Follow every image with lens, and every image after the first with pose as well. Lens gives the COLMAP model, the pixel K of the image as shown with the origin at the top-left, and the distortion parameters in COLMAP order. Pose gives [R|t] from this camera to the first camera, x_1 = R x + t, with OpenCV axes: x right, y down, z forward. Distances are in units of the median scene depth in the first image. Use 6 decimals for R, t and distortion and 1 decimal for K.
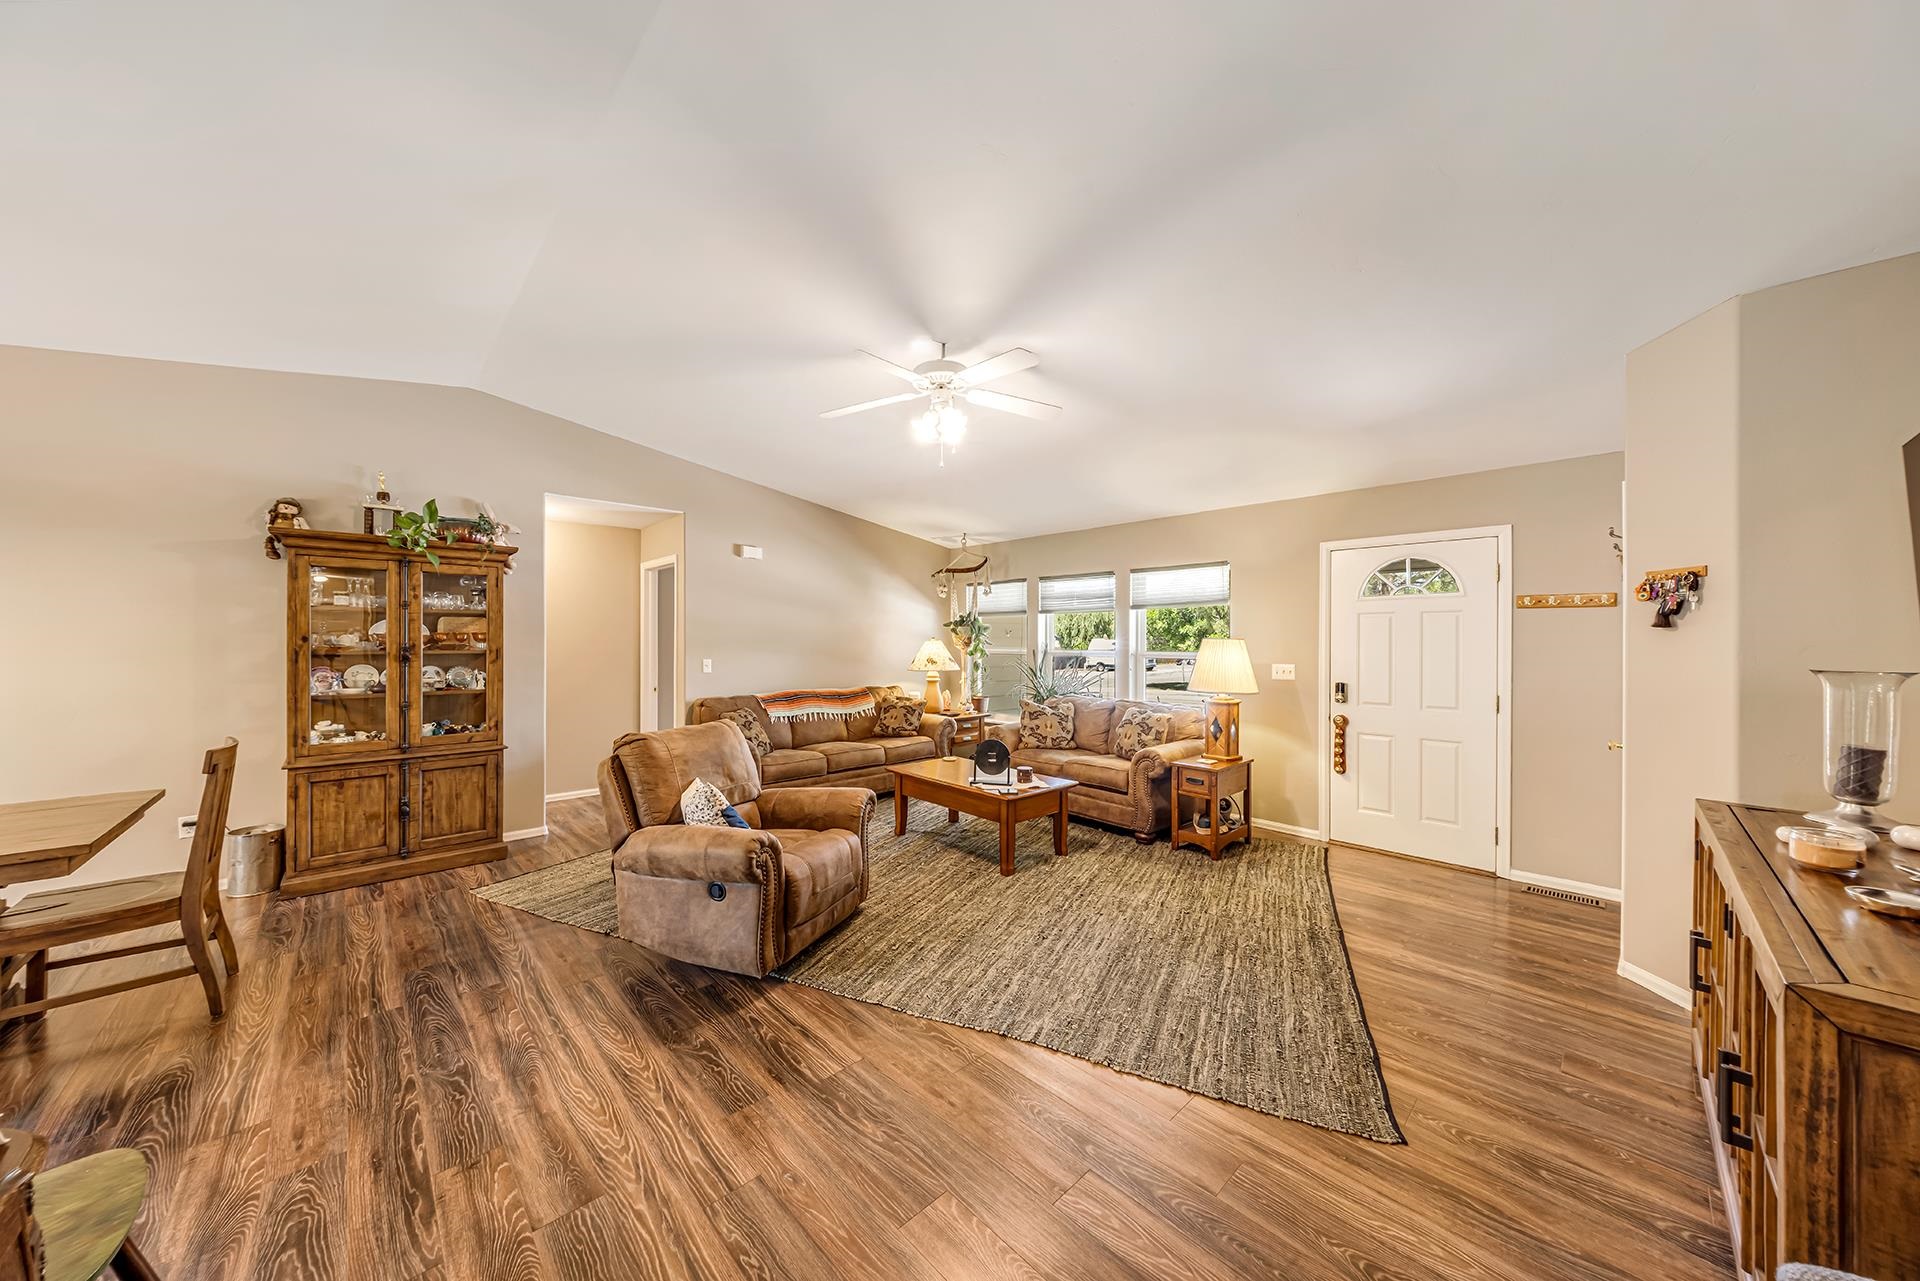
lens RADIAL K [[637.9, 0, 969.0], [0, 637.9, 640.8], [0, 0, 1]] dist [-0.000050, -0.000045]
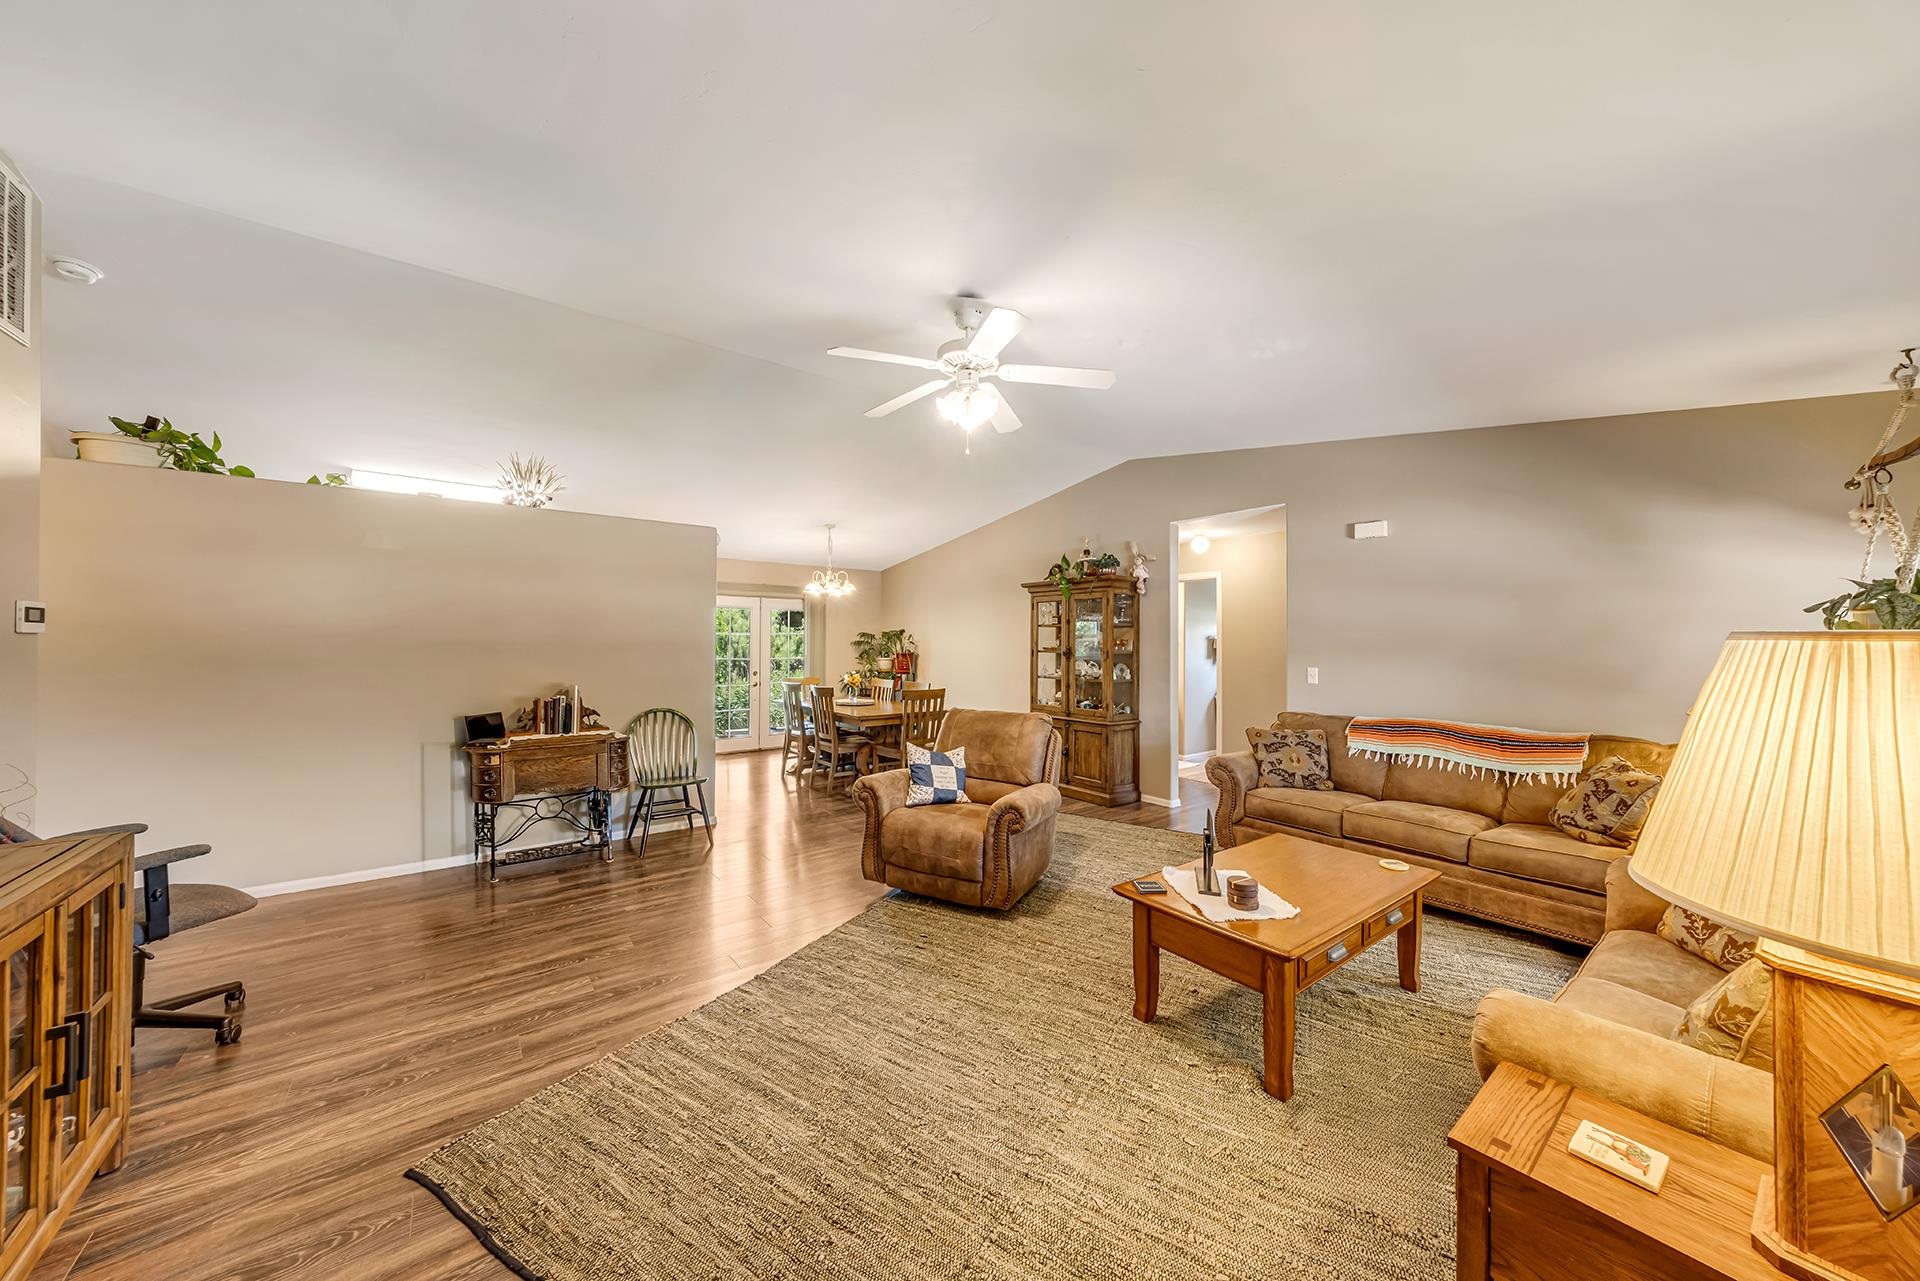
lens RADIAL K [[665.7, 0, 964.1], [0, 665.7, 641.8], [0, 0, 1]] dist [0.001070, 0.000041]
pose [[-0.105232, -0.006505, -0.994426, 0.958495], [-0.004547, 0.999971, -0.006060, 0.002836], [0.994437, 0.003884, -0.105258, 1.164088]]
